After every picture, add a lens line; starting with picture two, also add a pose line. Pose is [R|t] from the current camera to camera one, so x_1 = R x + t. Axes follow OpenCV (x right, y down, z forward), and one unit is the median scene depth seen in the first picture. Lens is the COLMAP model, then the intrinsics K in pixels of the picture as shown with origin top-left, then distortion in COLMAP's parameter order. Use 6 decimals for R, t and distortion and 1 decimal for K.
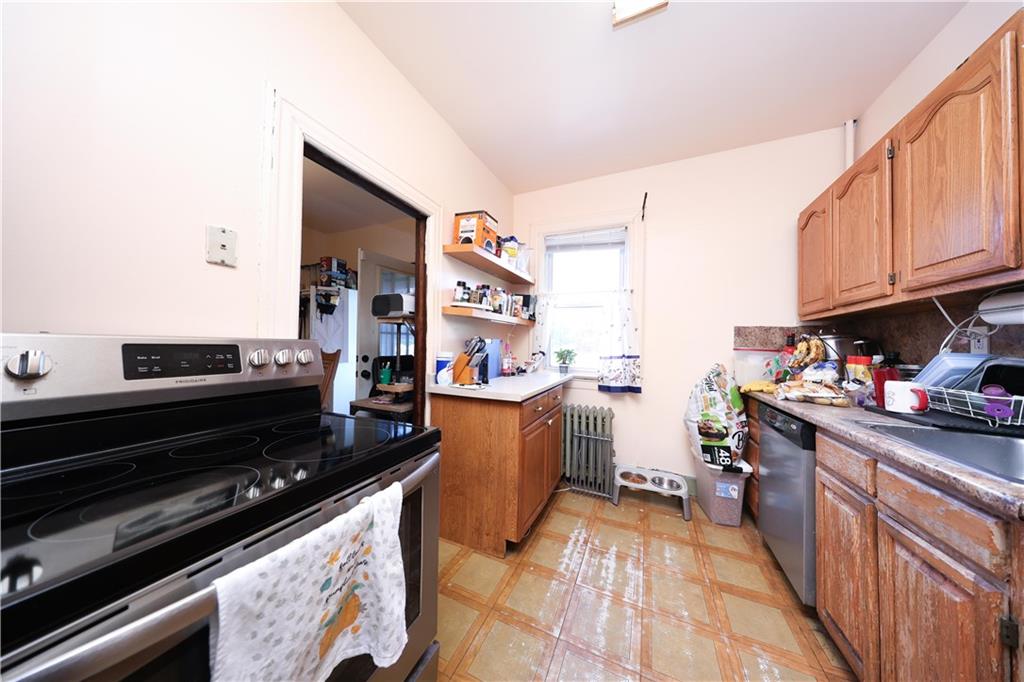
lens RADIAL K [[299.5, 0, 520.6], [0, 299.5, 343.4], [0, 0, 1]] dist [-0.000852, -0.000084]
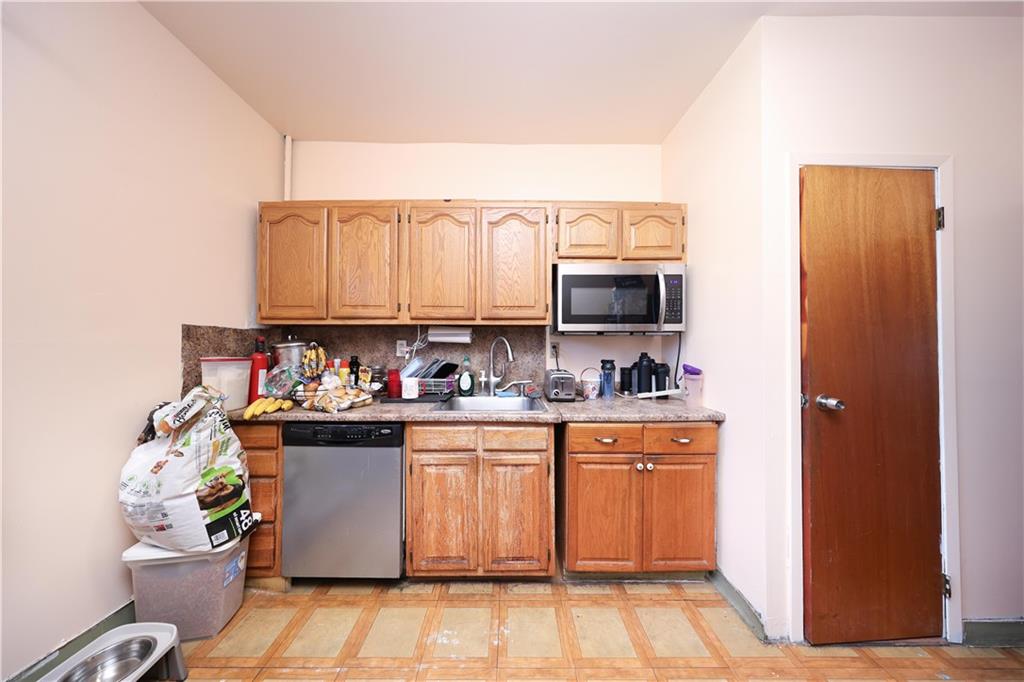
lens RADIAL K [[299.5, 0, 520.6], [0, 299.5, 343.4], [0, 0, 1]] dist [-0.000852, -0.000084]
pose [[-0.393833, -0.014777, 0.919063, -0.192051], [-0.016024, 0.999829, 0.009209, -0.039236], [-0.919042, -0.011101, -0.394003, 0.688069]]
